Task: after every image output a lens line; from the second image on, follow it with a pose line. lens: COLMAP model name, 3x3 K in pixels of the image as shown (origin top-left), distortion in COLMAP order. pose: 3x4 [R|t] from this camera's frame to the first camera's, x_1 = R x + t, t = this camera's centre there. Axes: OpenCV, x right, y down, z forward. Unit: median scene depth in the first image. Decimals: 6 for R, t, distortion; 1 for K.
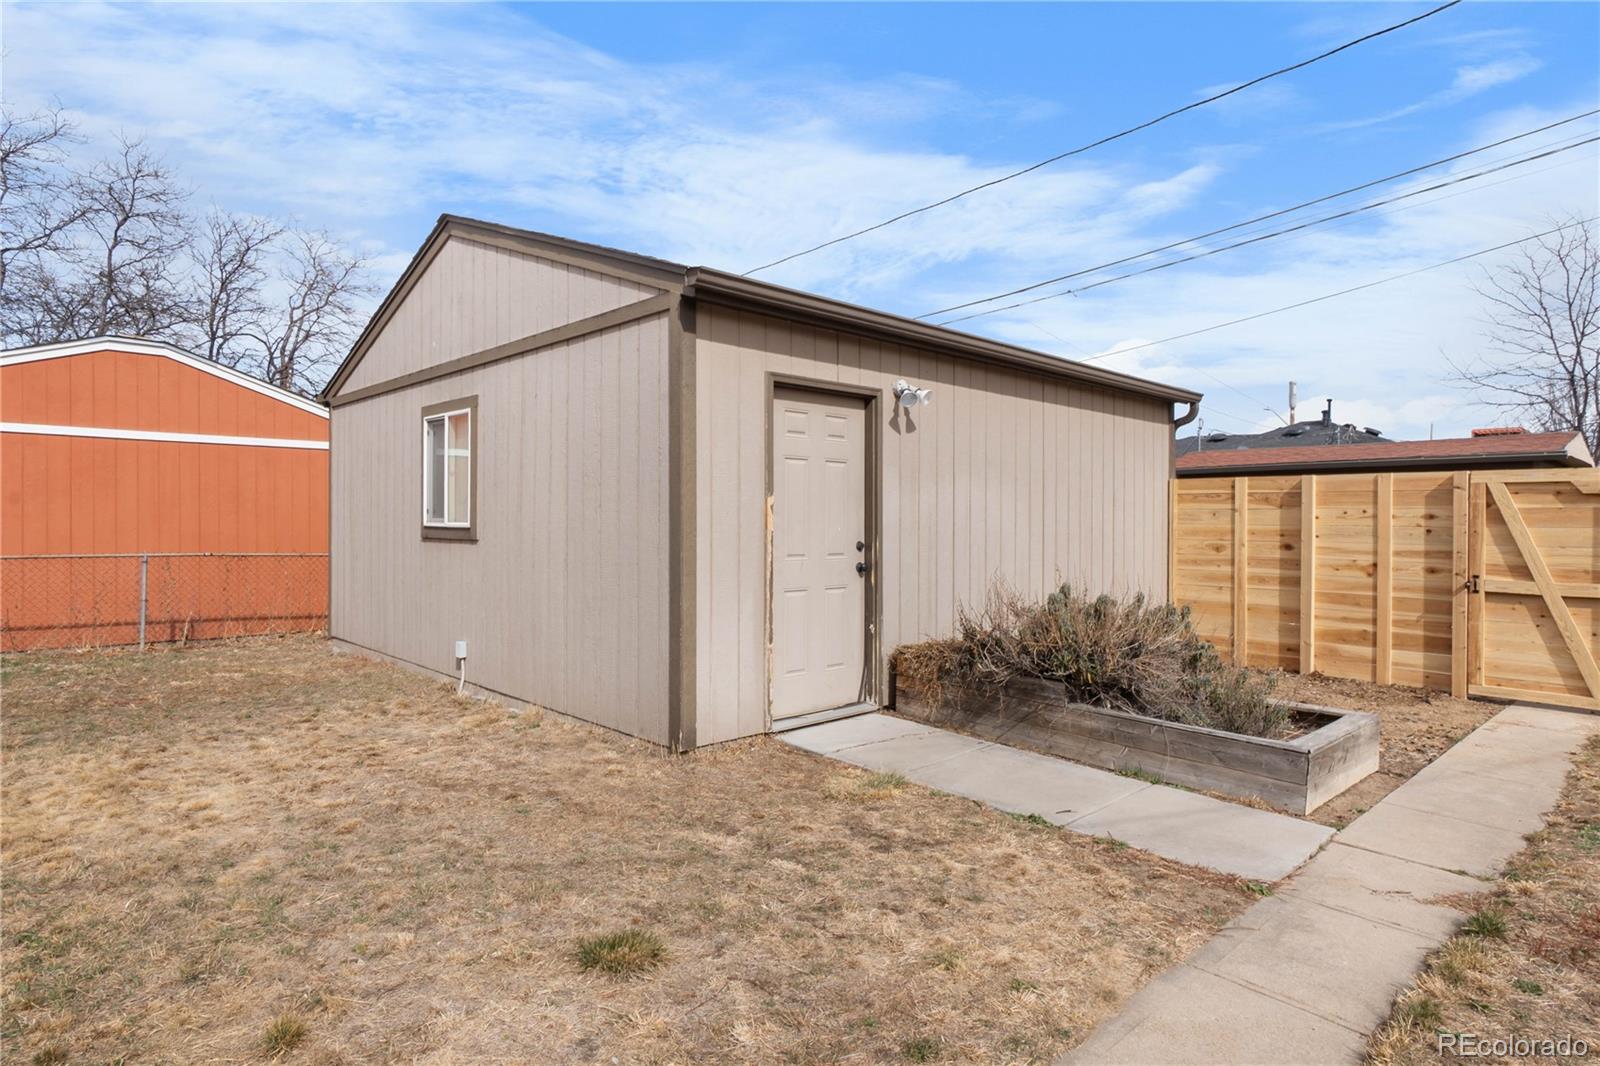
lens RADIAL K [[853.0, 0, 796.6], [0, 853.0, 519.3], [0, 0, 1]] dist [-0.002654, -0.000162]
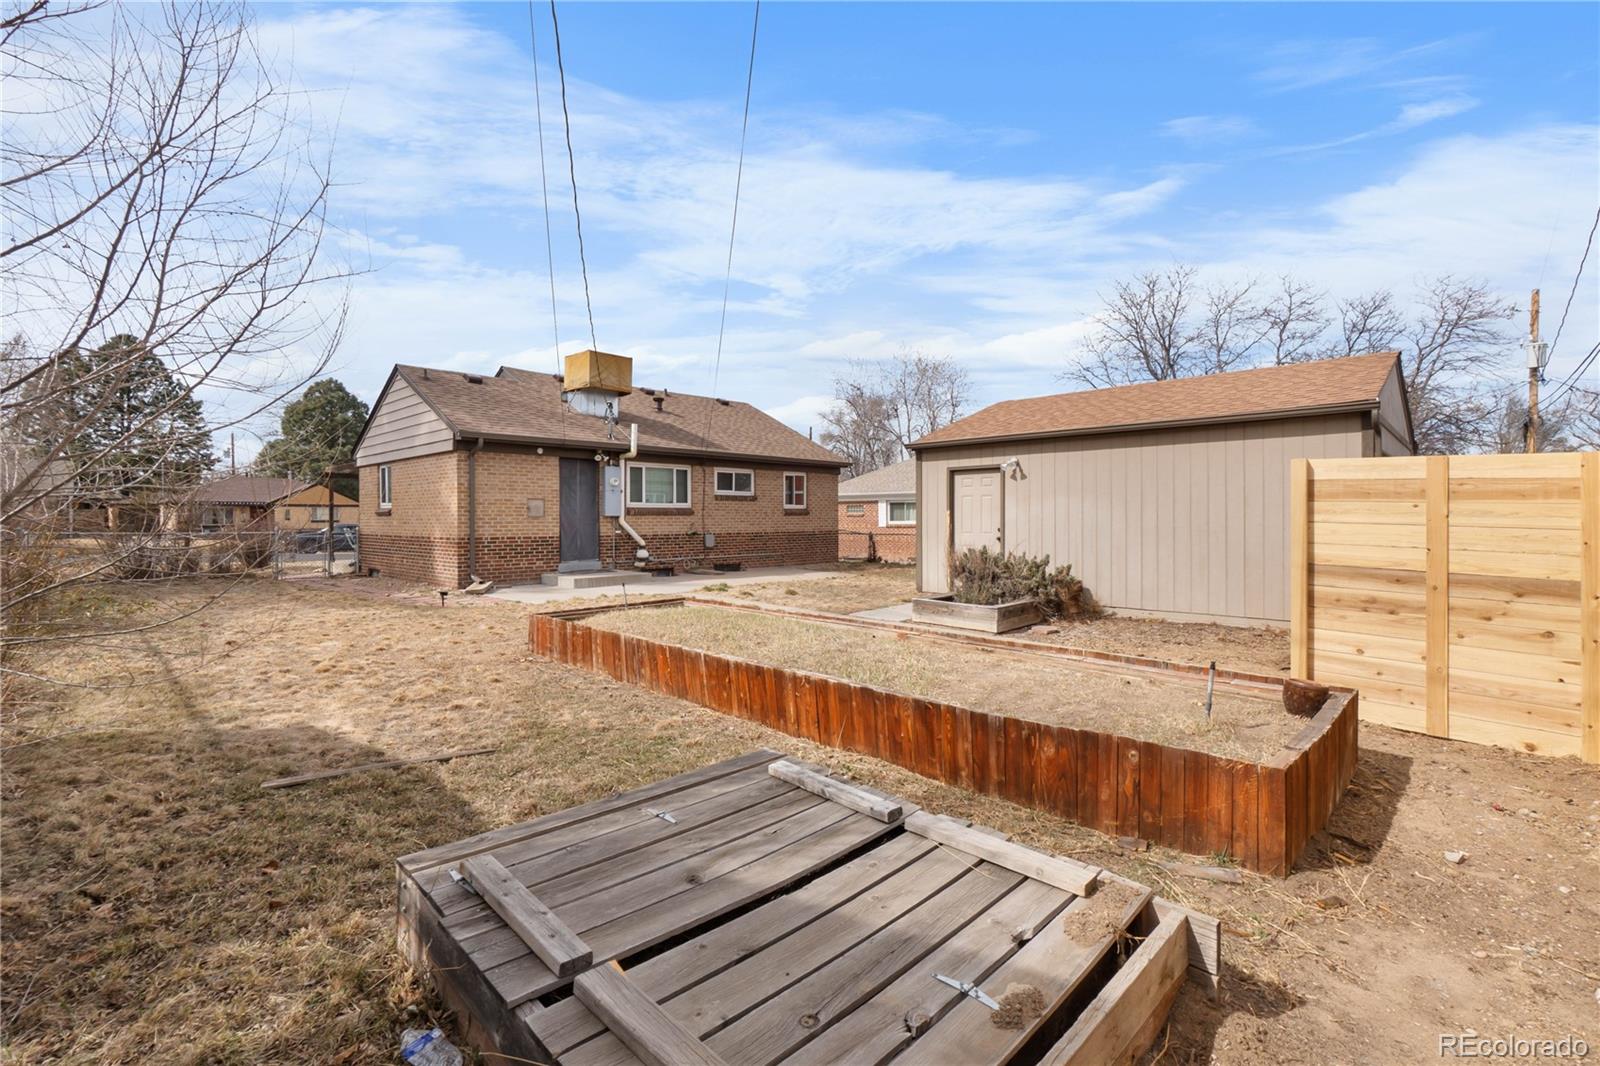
lens RADIAL K [[704.7, 0, 796.1], [0, 704.7, 508.7], [0, 0, 1]] dist [-0.000755, -0.000136]
pose [[0.021691, -0.014361, -0.999662, 1.699924], [-0.004489, 0.999885, -0.014461, 0.002944], [0.999755, 0.004801, 0.021624, 0.320087]]
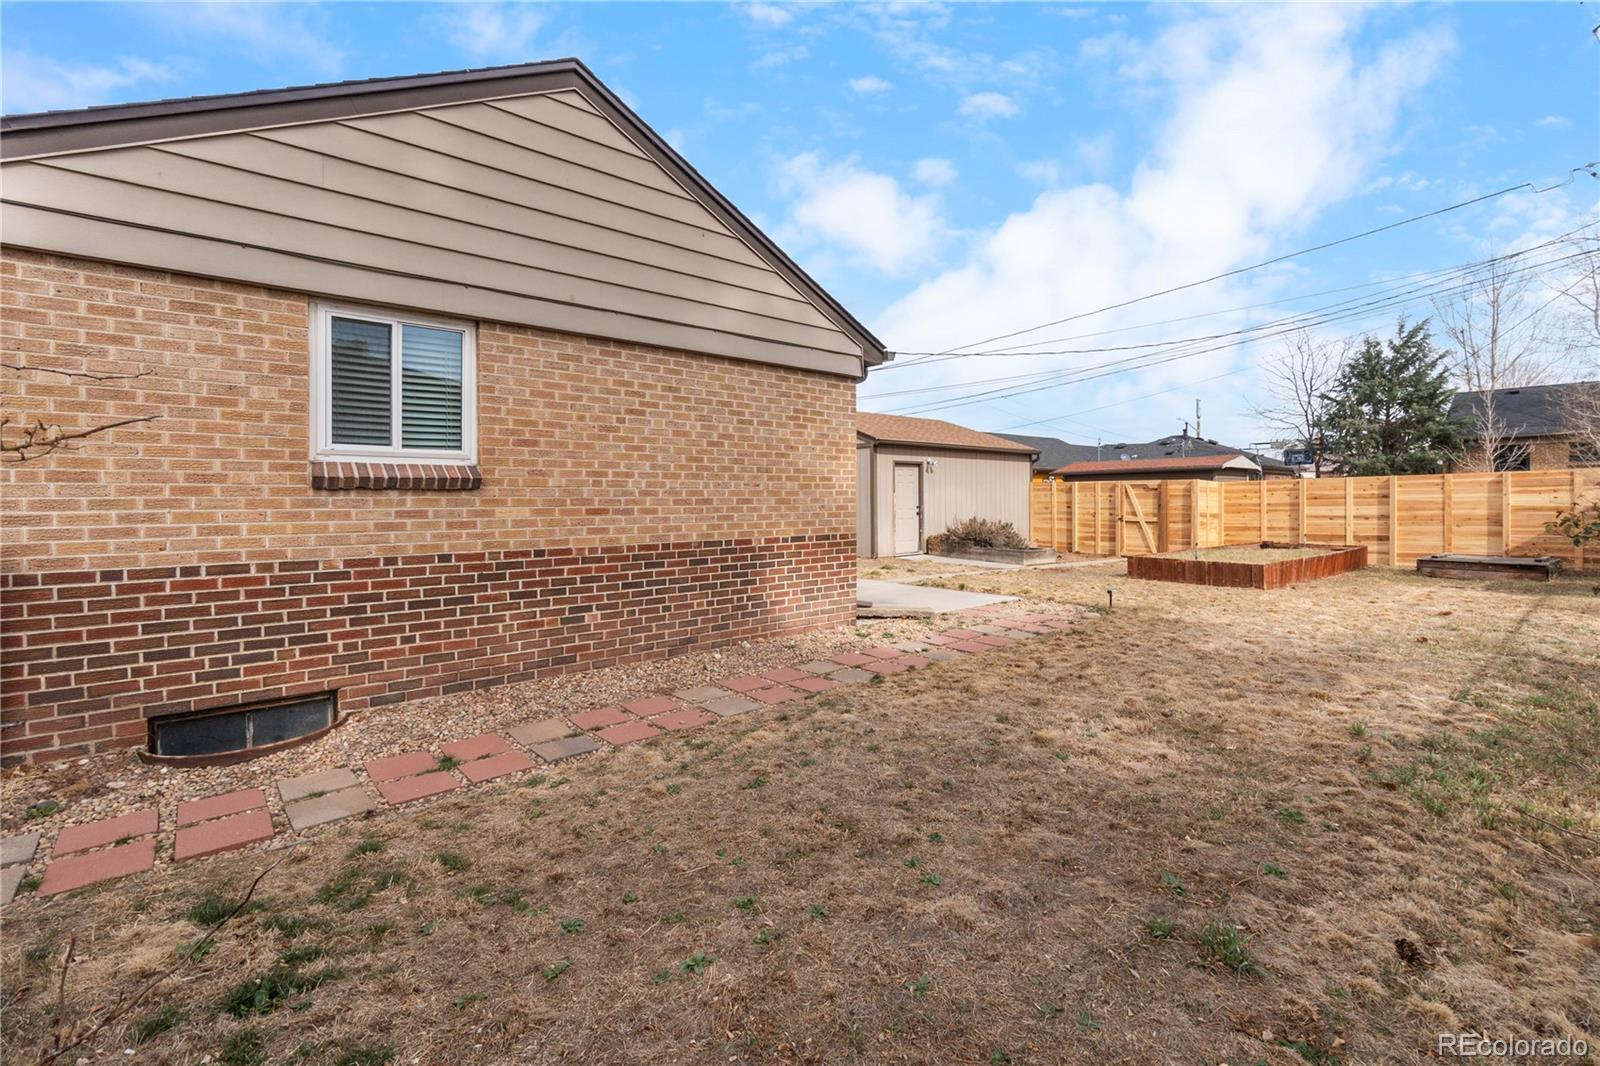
lens RADIAL K [[710.2, 0, 796.1], [0, 710.2, 500.9], [0, 0, 1]] dist [0.001508, 0.000395]
pose [[0.998463, -0.011133, -0.054294, -0.217130], [0.011289, 0.999933, 0.002573, -0.004806], [0.054262, -0.003182, 0.998522, -1.586441]]
